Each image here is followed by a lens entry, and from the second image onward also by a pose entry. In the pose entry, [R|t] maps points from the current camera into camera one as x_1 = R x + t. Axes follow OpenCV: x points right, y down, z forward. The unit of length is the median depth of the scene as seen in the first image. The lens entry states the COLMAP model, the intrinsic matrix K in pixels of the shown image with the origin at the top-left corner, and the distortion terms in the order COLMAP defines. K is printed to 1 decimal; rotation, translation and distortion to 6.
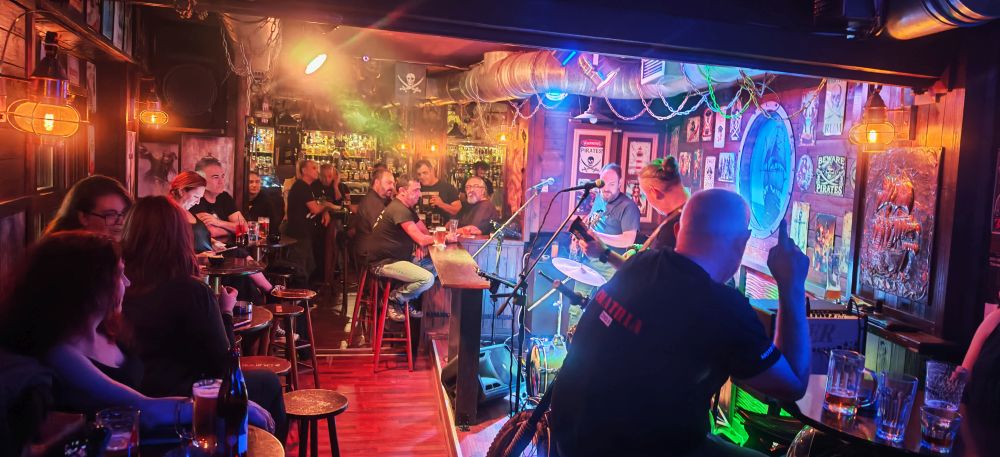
lens RADIAL K [[687.4, 0, 498.5], [0, 687.4, 234.4], [0, 0, 1]] dist [-0.007336, -0.038247]
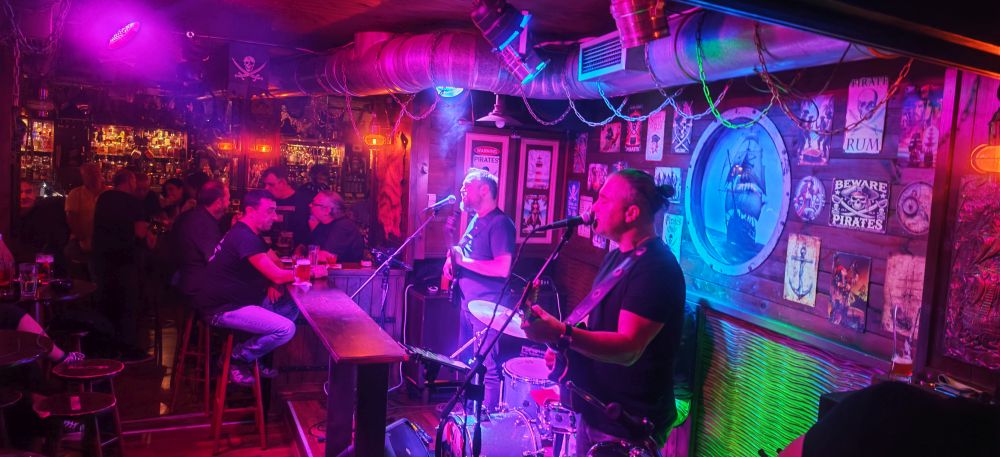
lens RADIAL K [[687.4, 0, 490.4], [0, 687.4, 233.2], [0, 0, 1]] dist [-0.007336, -0.038247]
pose [[0.967403, -0.015243, 0.252783, -0.074484], [0.015130, 0.999883, 0.002393, -0.037396], [-0.252790, 0.001510, 0.967520, 0.210406]]
